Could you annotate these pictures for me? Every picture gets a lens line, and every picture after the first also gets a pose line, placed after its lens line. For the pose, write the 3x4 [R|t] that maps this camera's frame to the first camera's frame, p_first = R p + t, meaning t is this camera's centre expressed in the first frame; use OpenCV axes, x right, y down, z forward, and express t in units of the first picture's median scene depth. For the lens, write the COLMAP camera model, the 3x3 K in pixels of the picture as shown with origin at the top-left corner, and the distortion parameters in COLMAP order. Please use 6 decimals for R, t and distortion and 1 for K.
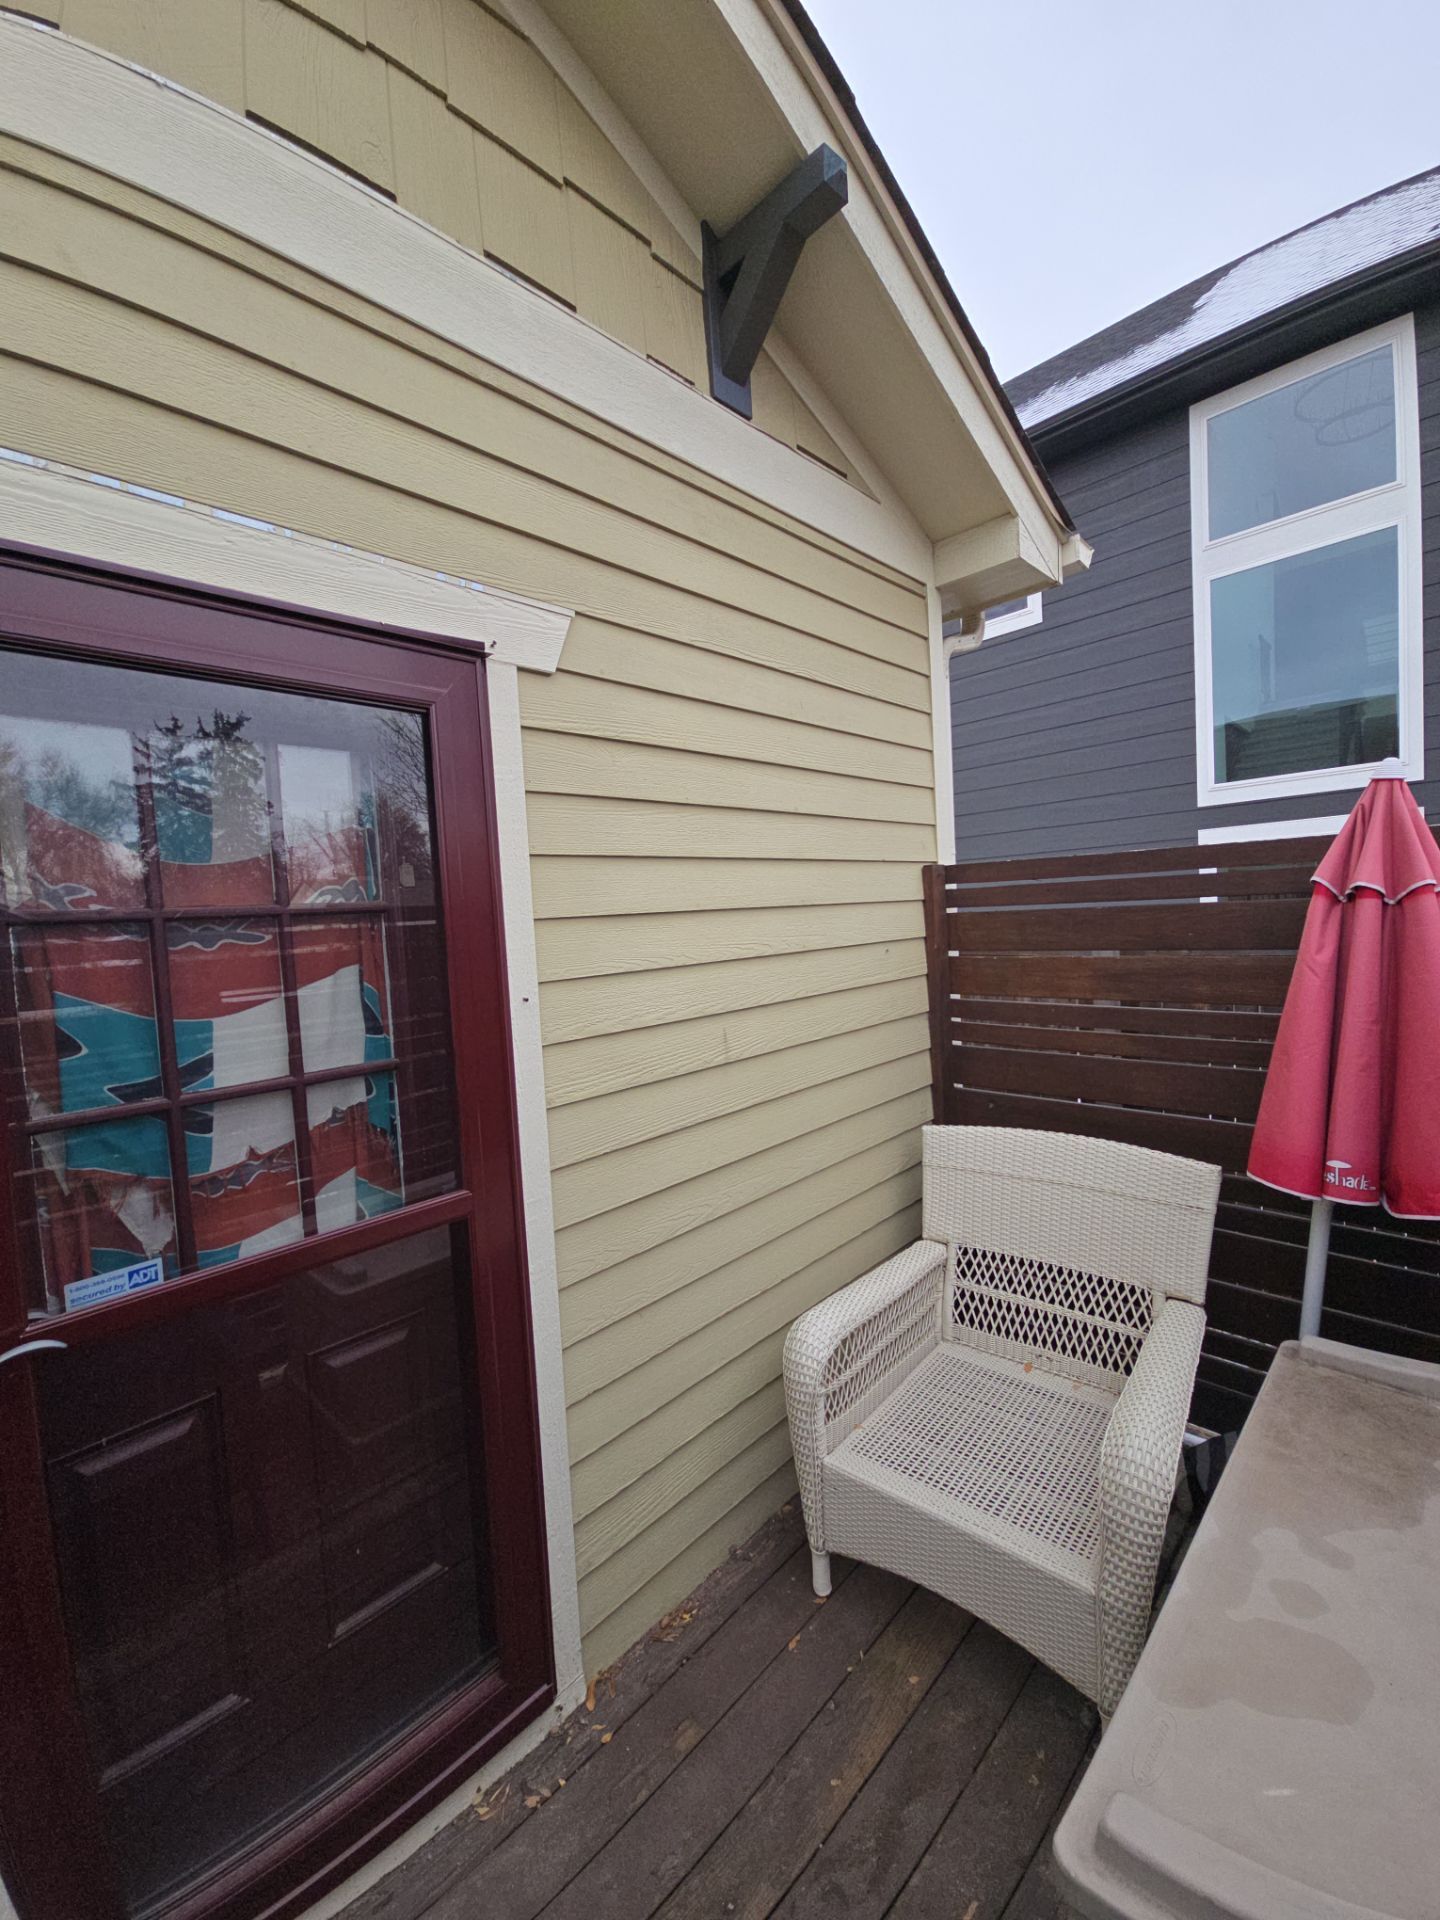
lens RADIAL K [[777.3, 0, 711.9], [0, 777.3, 957.4], [0, 0, 1]] dist [0.021839, -0.014771]
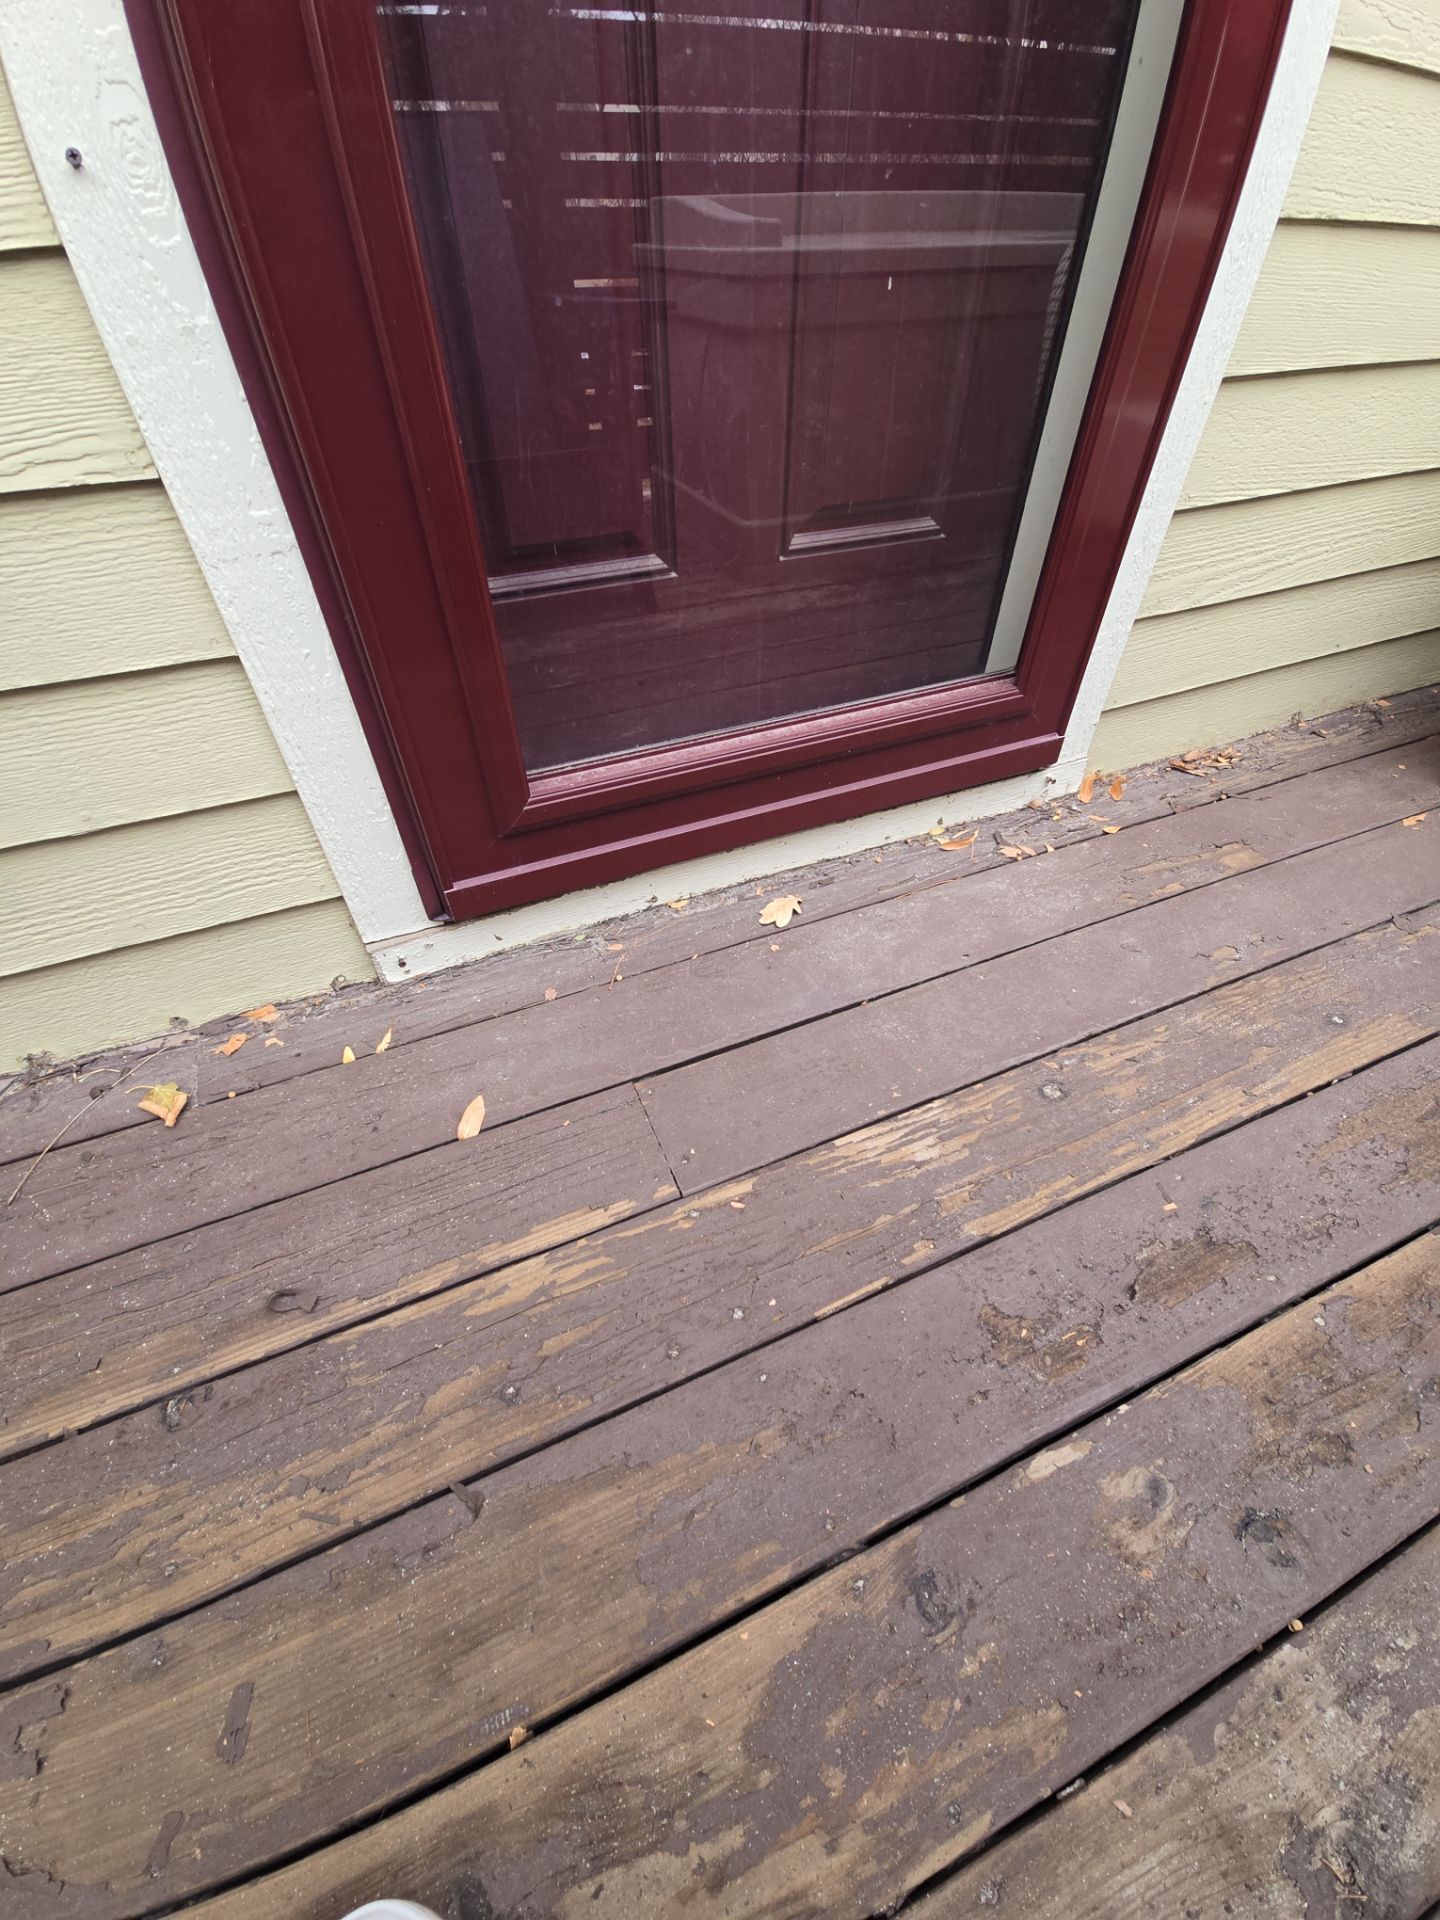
lens RADIAL K [[779.7, 0, 714.0], [0, 779.7, 957.1], [0, 0, 1]] dist [0.005278, -0.001211]
pose [[0.921989, 0.299811, -0.245050, -0.257671], [-0.063374, 0.741153, 0.668338, 0.633289], [0.381995, -0.600671, 0.702335, 0.298052]]
